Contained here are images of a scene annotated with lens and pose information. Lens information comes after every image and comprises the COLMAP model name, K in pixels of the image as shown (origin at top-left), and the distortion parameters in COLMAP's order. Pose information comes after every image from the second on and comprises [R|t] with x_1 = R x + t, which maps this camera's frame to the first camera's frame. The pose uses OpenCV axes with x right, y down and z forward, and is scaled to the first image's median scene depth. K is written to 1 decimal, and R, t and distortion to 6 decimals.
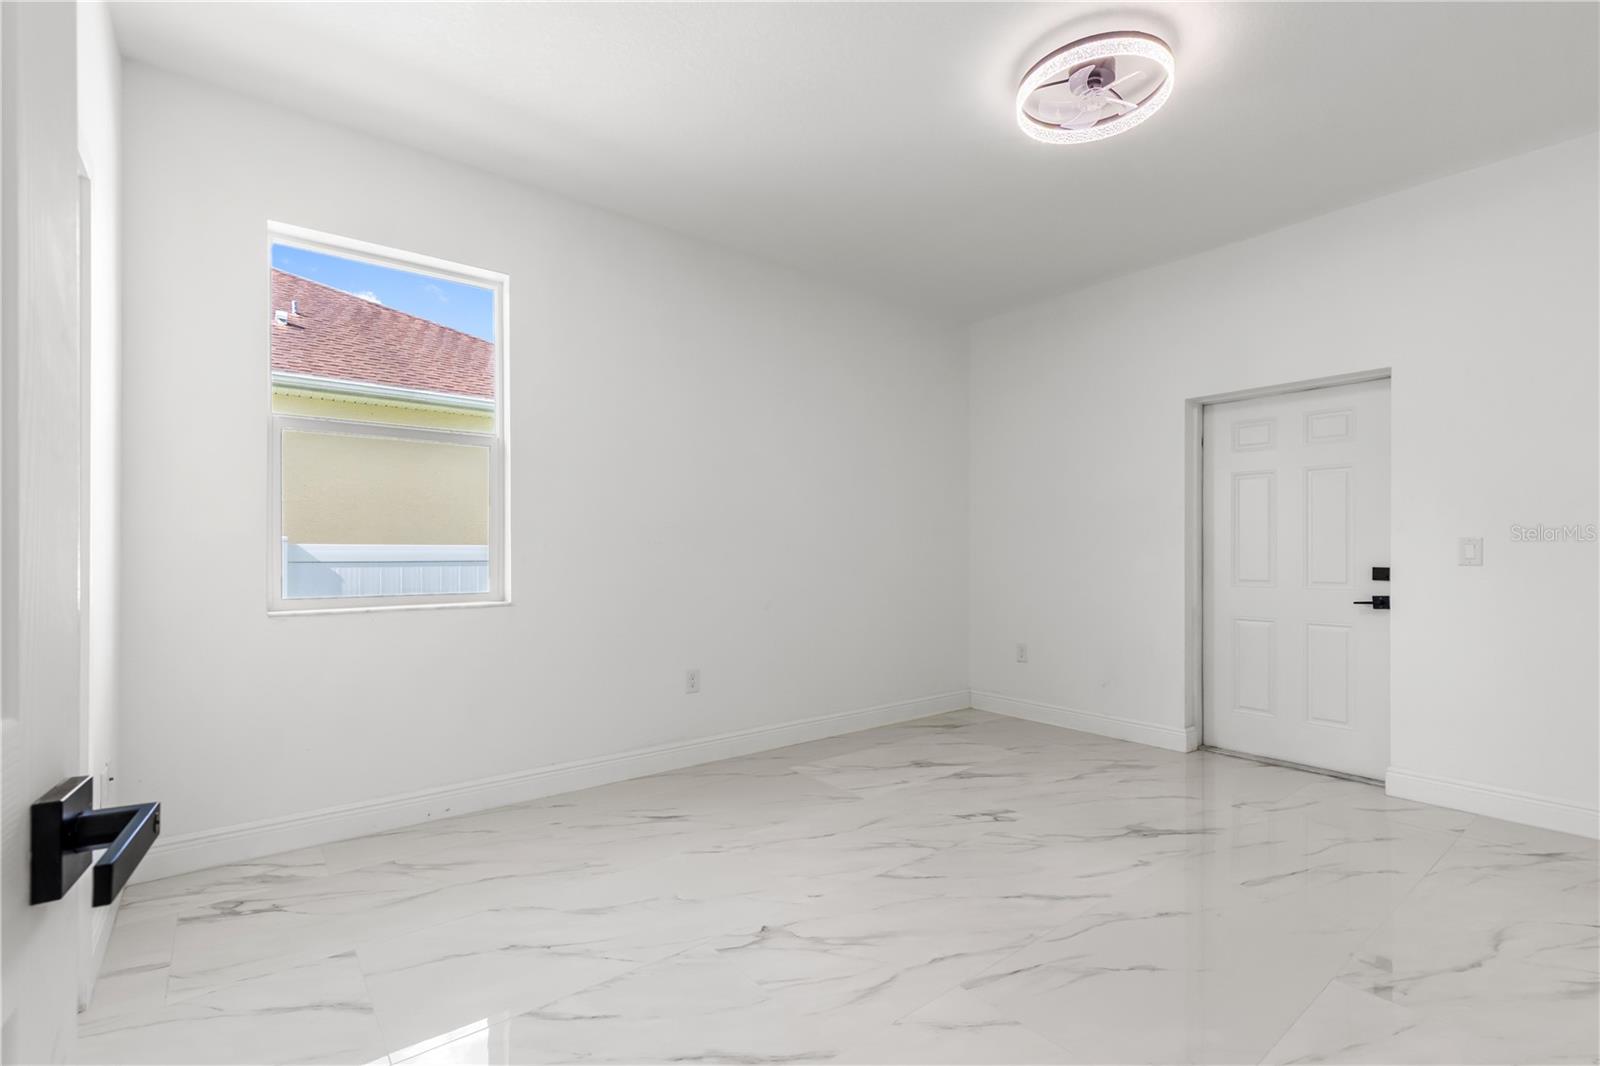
lens RADIAL K [[722.5, 0, 802.4], [0, 722.5, 559.9], [0, 0, 1]] dist [0.006181, -0.000245]
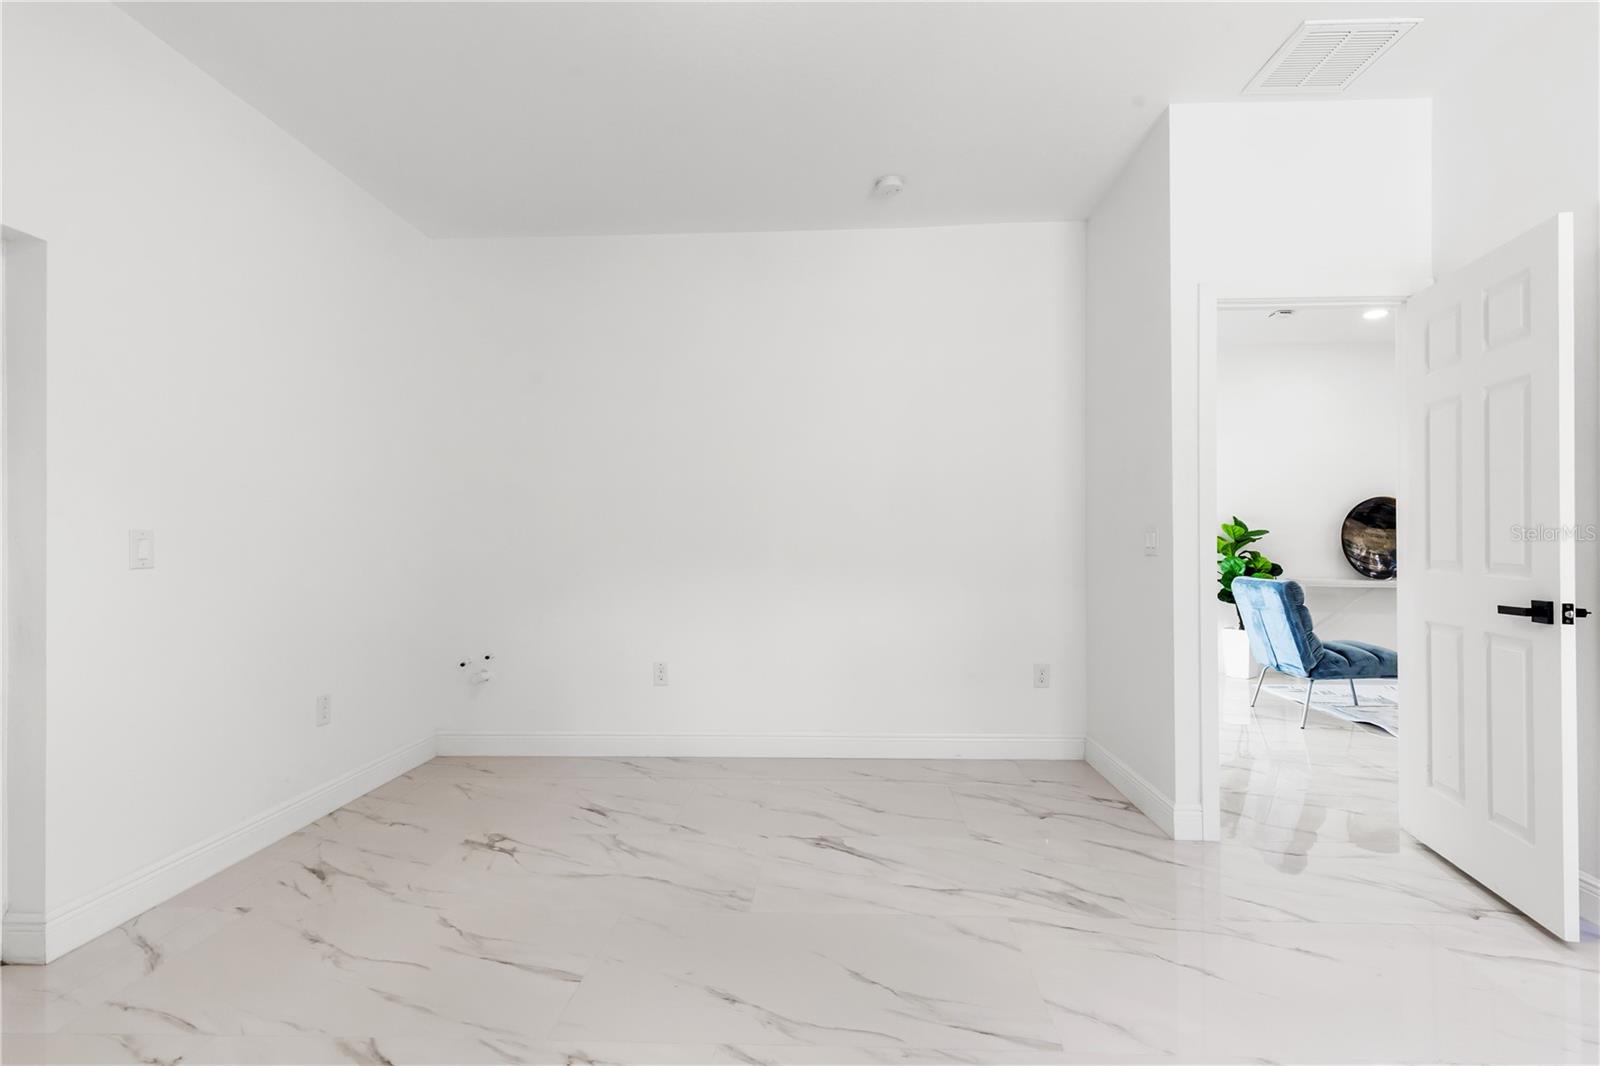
lens RADIAL K [[740.4, 0, 815.3], [0, 740.4, 545.1], [0, 0, 1]] dist [0.010177, -0.000386]
pose [[-0.745844, -0.000377, 0.666121, -0.063785], [0.018296, 0.999611, 0.021052, -0.016583], [-0.665870, 0.027889, -0.745547, 0.973901]]
